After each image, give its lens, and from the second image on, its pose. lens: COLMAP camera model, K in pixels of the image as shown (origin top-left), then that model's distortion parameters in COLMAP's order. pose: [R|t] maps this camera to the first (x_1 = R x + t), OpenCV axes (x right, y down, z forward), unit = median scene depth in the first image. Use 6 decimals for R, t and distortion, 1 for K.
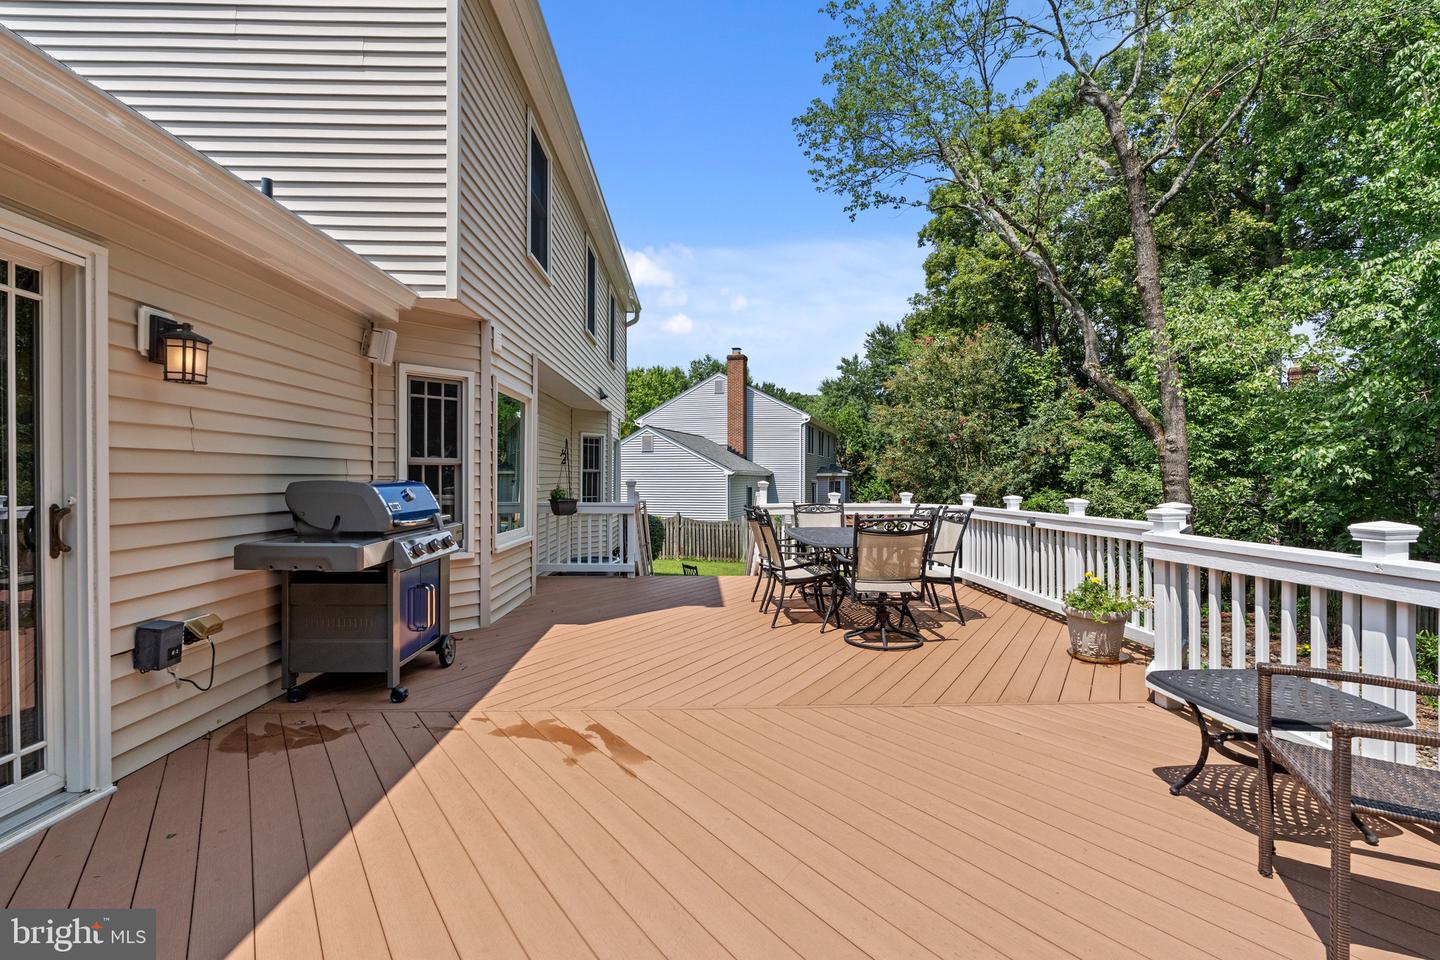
lens RADIAL K [[631.0, 0, 711.2], [0, 631.0, 478.4], [0, 0, 1]] dist [-0.000708, -0.000168]
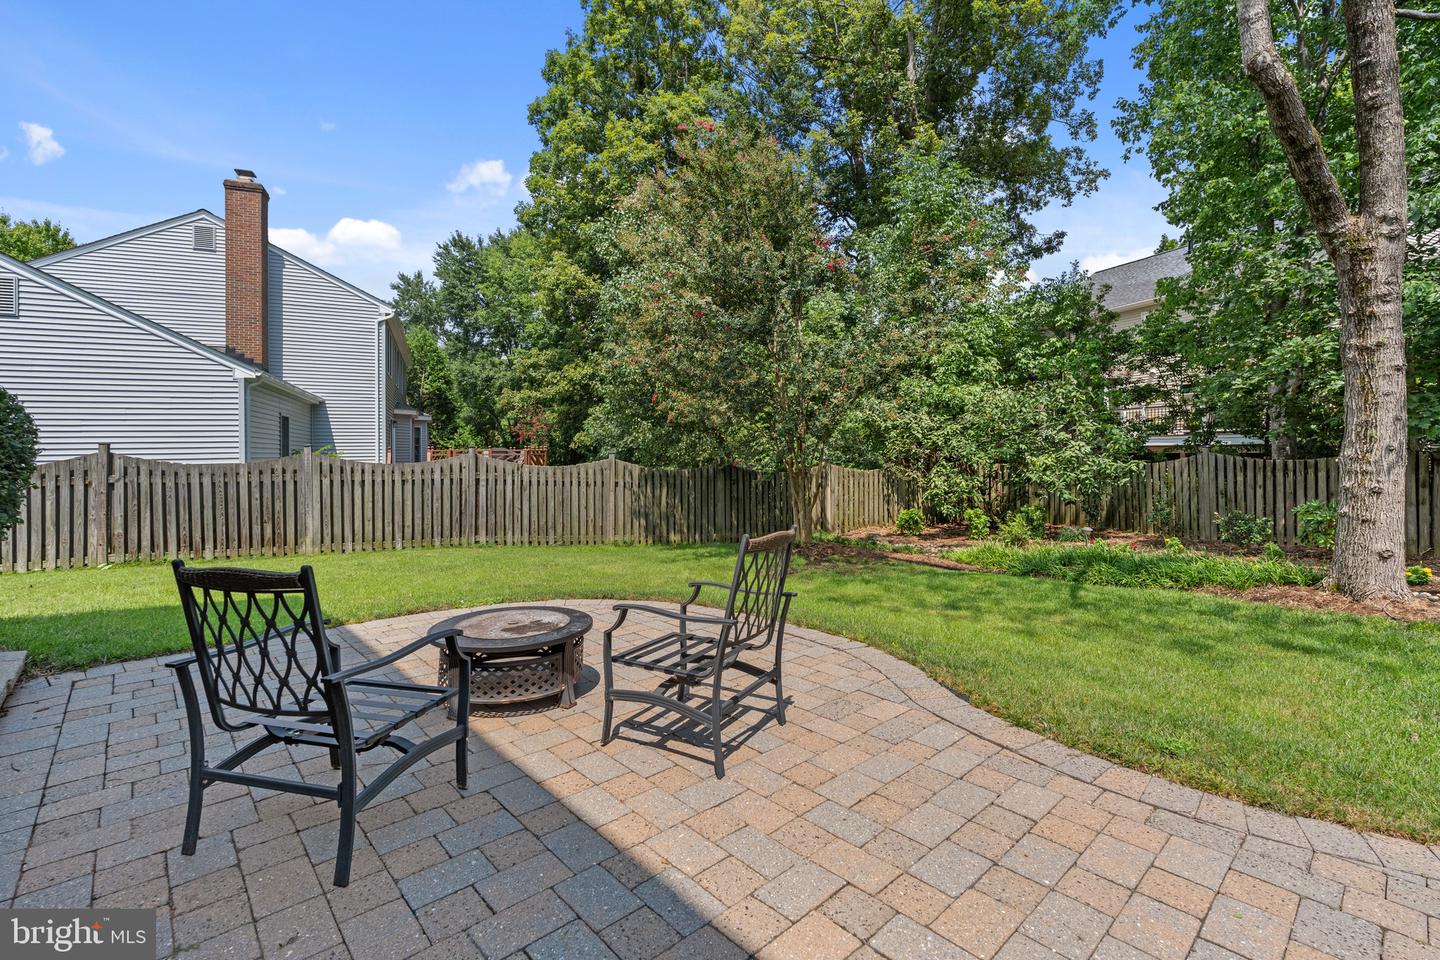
lens RADIAL K [[651.1, 0, 723.9], [0, 651.1, 445.6], [0, 0, 1]] dist [0.000436, 0.000045]
pose [[0.754497, -0.001707, 0.656301, -0.017932], [0.008316, 0.999941, -0.006958, 0.039812], [-0.656250, 0.010708, 0.754467, 0.287663]]
